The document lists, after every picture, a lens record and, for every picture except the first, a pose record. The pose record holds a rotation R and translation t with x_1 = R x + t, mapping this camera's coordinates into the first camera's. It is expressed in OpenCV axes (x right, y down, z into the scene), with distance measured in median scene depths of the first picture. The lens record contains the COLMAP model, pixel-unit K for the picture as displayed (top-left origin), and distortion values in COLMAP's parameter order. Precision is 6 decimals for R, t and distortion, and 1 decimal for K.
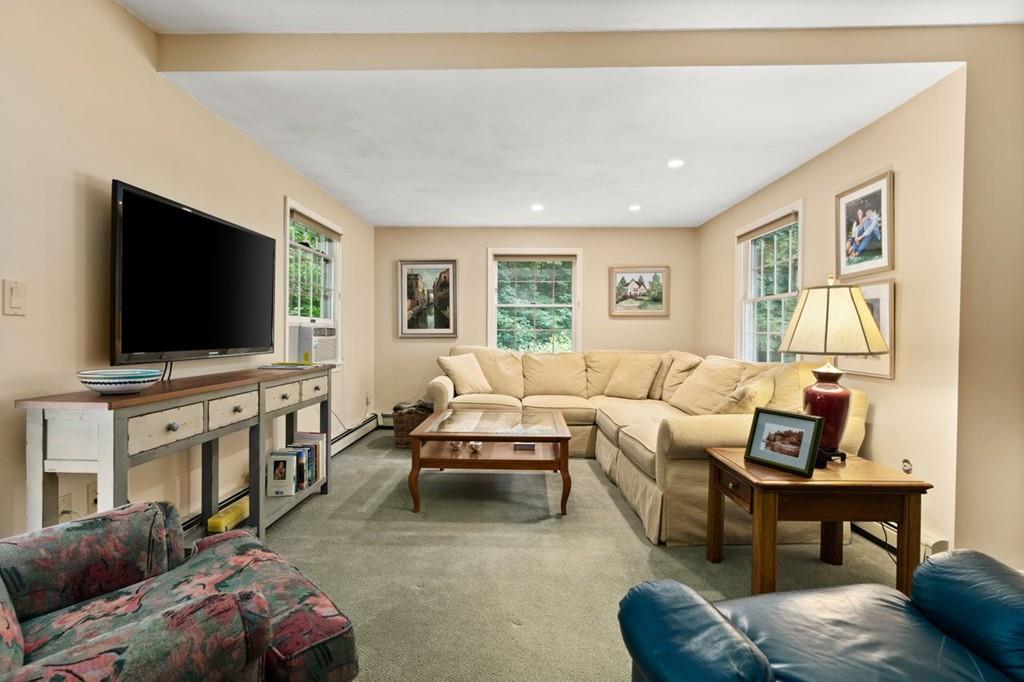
lens RADIAL K [[482.0, 0, 513.6], [0, 482.0, 335.0], [0, 0, 1]] dist [-0.003529, -0.000364]
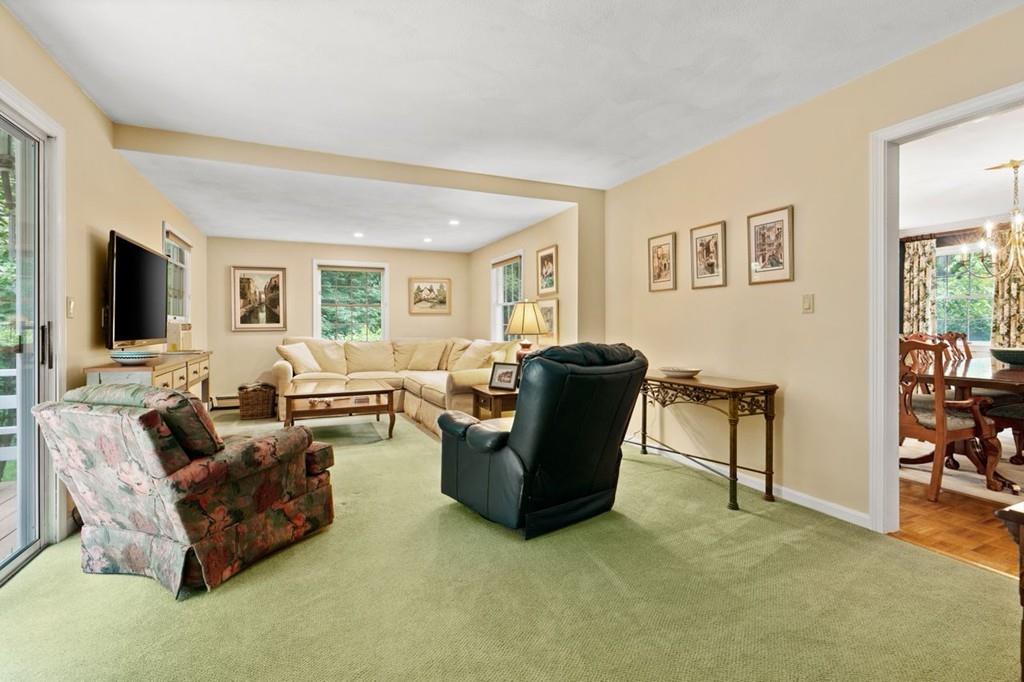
lens RADIAL K [[463.1, 0, 508.9], [0, 463.1, 329.1], [0, 0, 1]] dist [-0.004028, 0.000108]
pose [[0.904961, -0.011891, 0.425328, -0.126169], [0.010934, 0.999929, 0.004691, 0.002282], [-0.425354, 0.000405, 0.905027, -0.375354]]
